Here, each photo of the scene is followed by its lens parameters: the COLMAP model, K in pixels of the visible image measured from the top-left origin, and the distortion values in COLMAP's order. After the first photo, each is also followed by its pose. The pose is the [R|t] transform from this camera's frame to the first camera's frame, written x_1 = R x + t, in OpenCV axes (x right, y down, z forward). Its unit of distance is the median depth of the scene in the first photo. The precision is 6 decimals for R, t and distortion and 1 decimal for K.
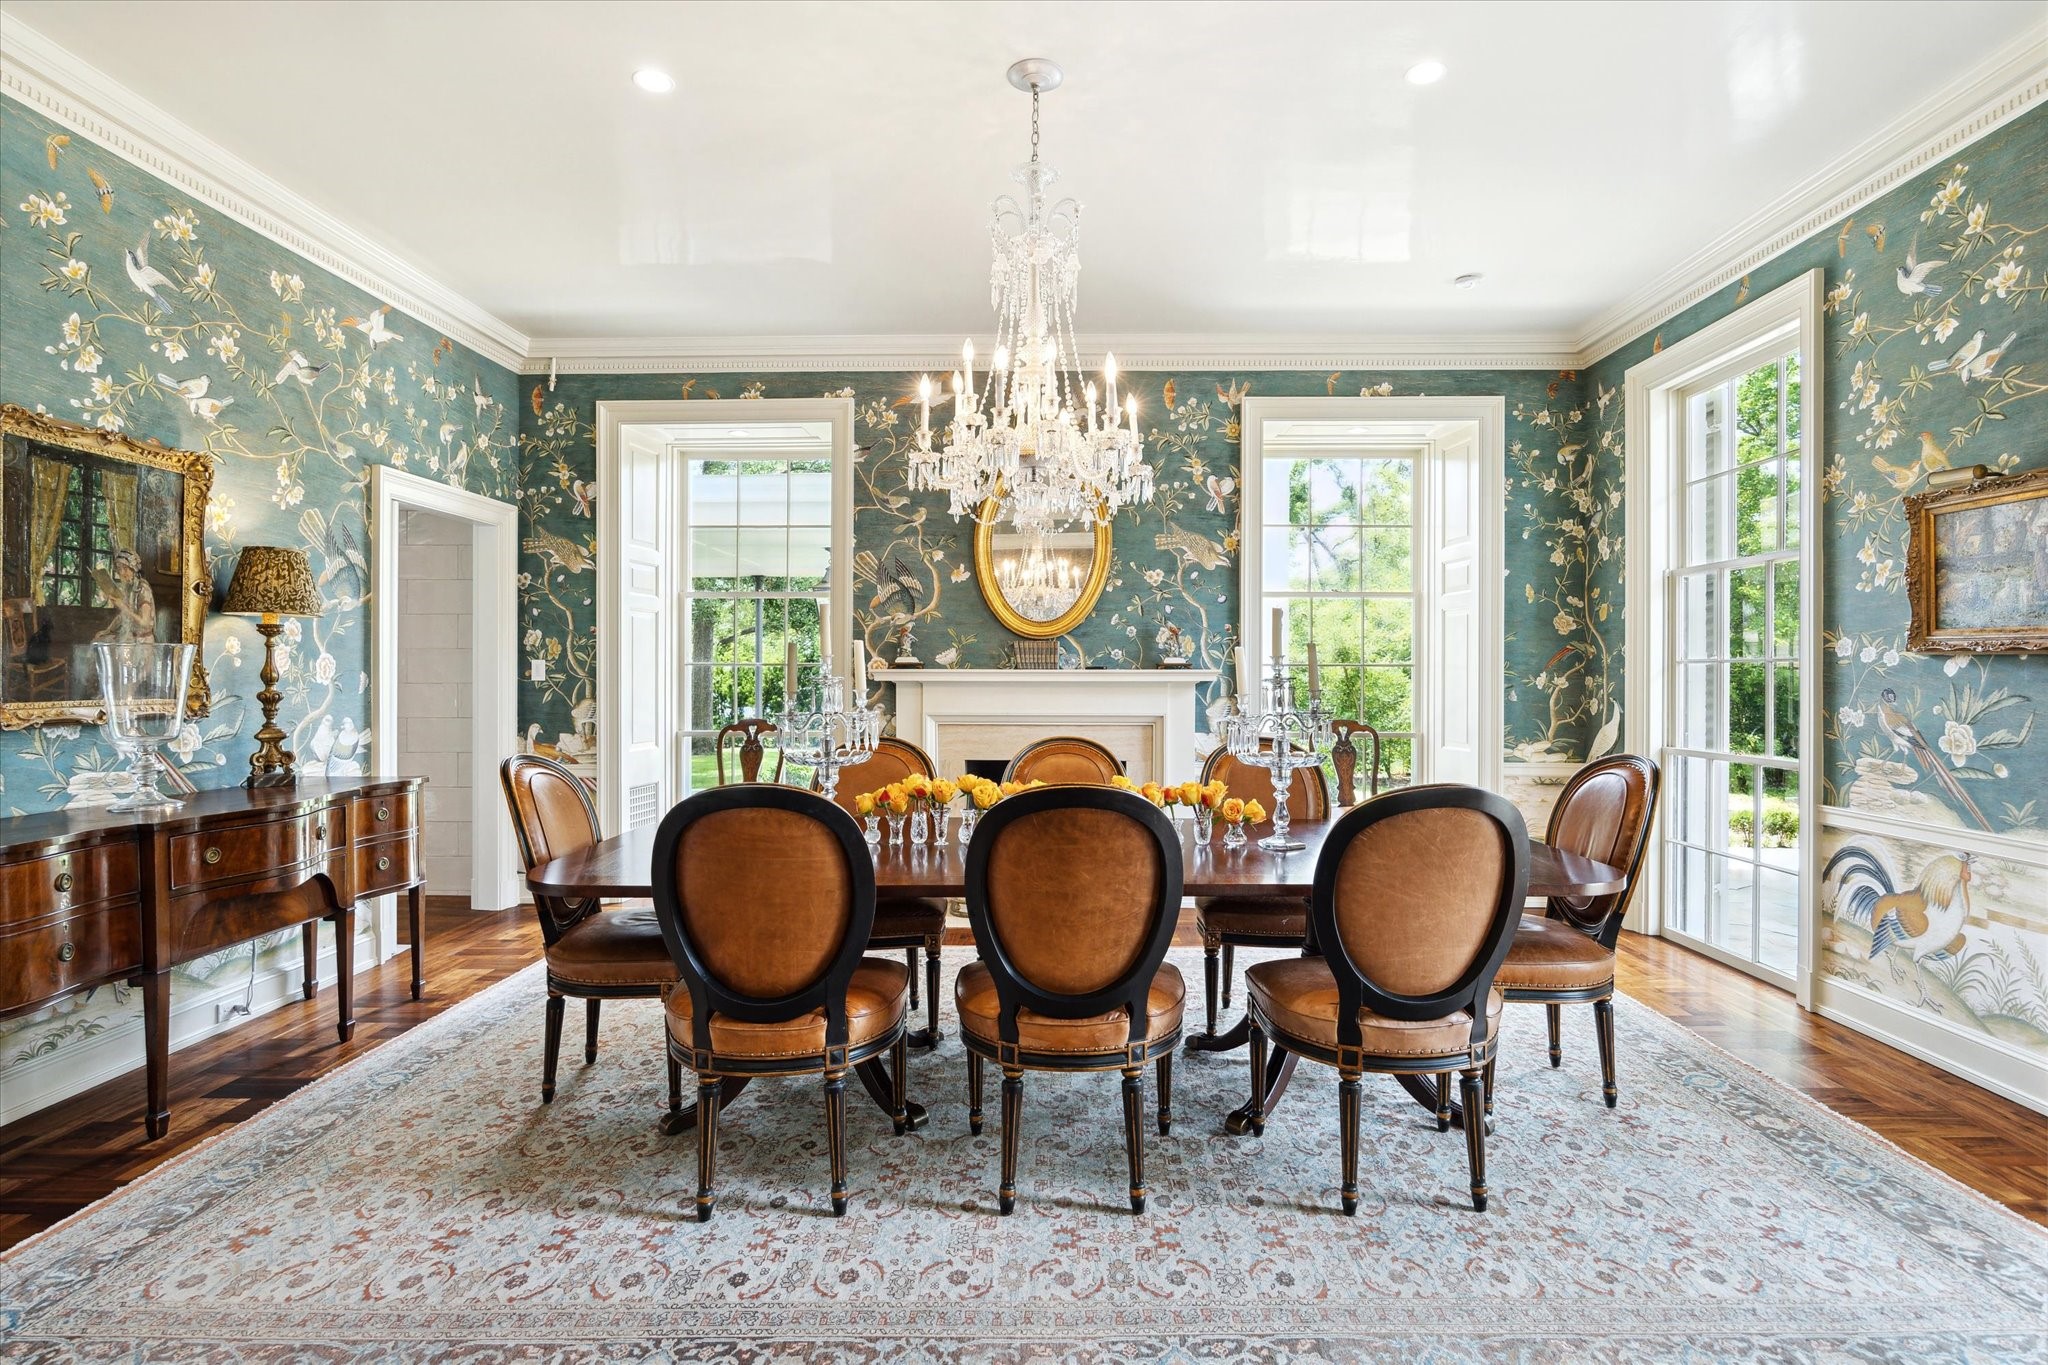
lens RADIAL K [[993.1, 0, 1030.1], [0, 993.1, 685.6], [0, 0, 1]] dist [-0.011921, 0.000841]
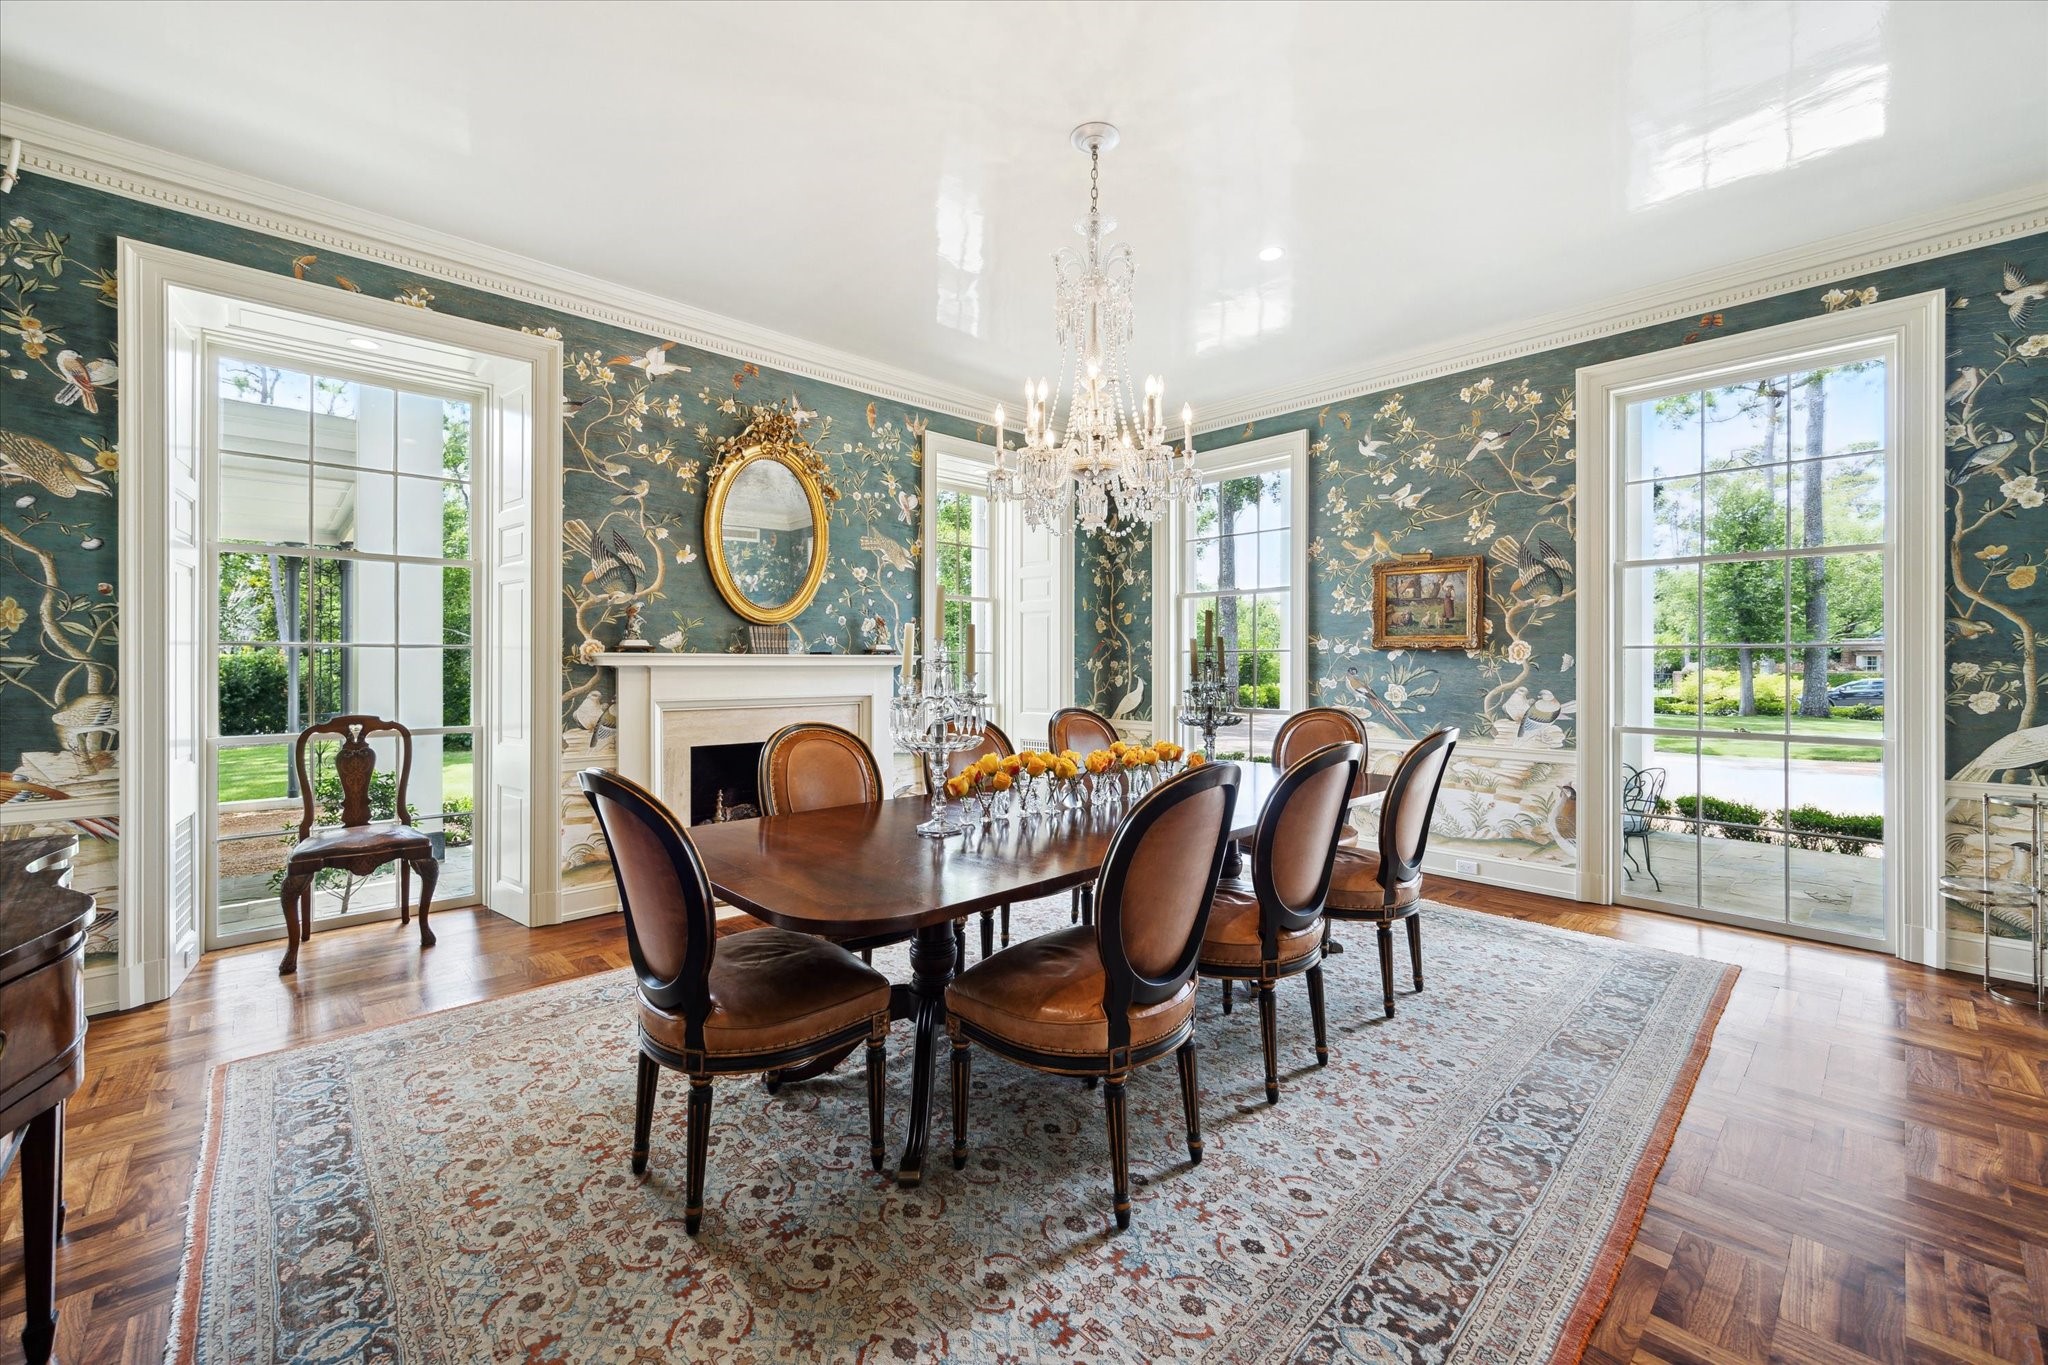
lens RADIAL K [[810.2, 0, 1021.5], [0, 810.2, 669.5], [0, 0, 1]] dist [0.007903, -0.000749]
pose [[0.721197, -0.006842, 0.692696, -0.387661], [0.006675, 0.999973, 0.002926, -0.000868], [-0.692698, 0.002513, 0.721223, 0.204897]]
